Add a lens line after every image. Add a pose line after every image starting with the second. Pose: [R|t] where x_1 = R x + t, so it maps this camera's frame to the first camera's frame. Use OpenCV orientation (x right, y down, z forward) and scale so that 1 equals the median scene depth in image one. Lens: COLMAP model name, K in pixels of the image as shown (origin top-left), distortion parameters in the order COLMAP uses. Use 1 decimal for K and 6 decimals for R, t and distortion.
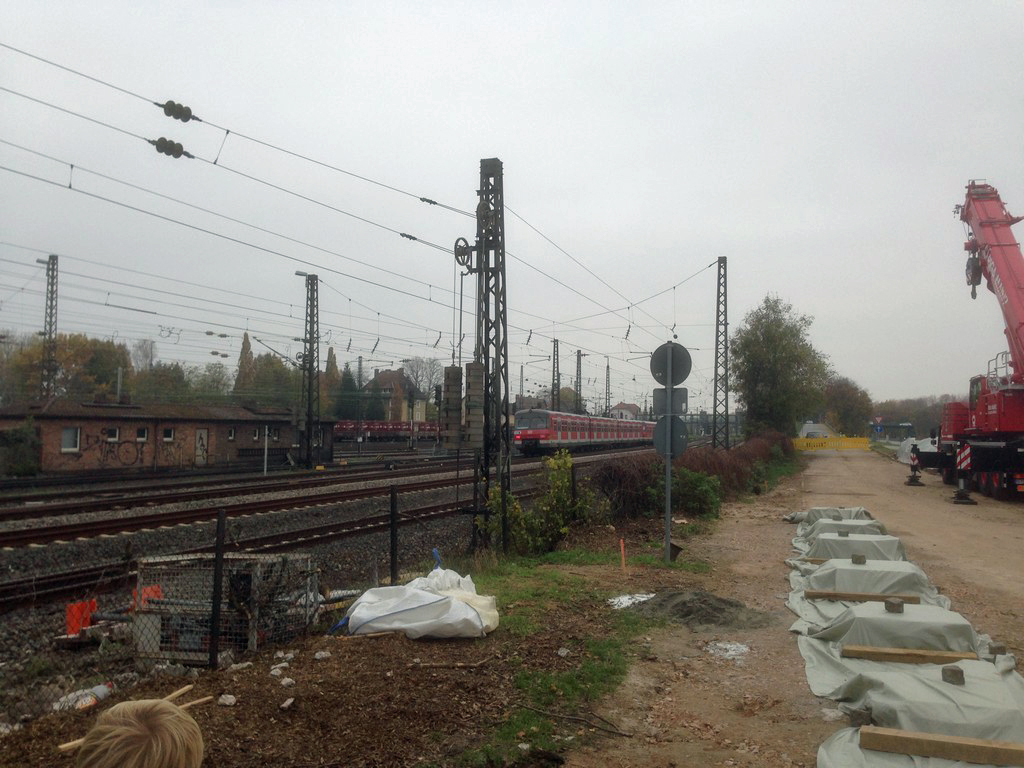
lens RADIAL K [[943.3, 0, 480.2], [0, 943.3, 386.4], [0, 0, 1]] dist [0.089243, -0.174576]
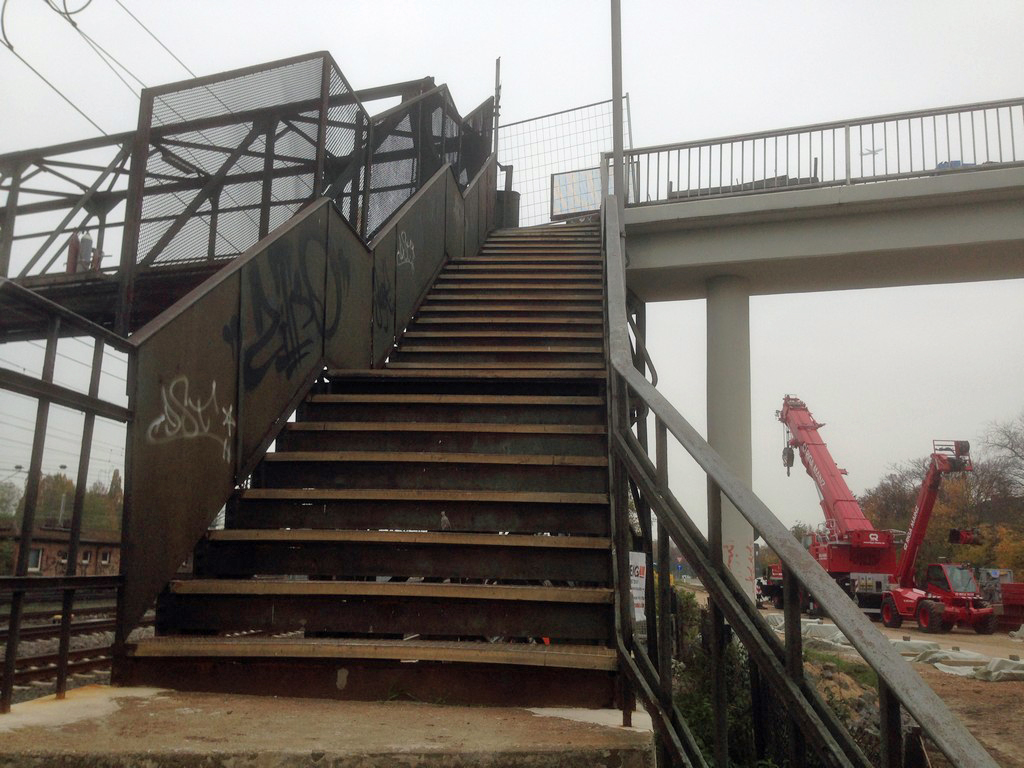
lens RADIAL K [[943.3, 0, 482.9], [0, 943.3, 373.9], [0, 0, 1]] dist [0.089243, -0.174576]
pose [[0.966480, 0.074577, 0.245672, -0.215170], [-0.037070, 0.987391, -0.153899, -0.005596], [-0.254052, 0.139633, 0.957058, -0.200860]]
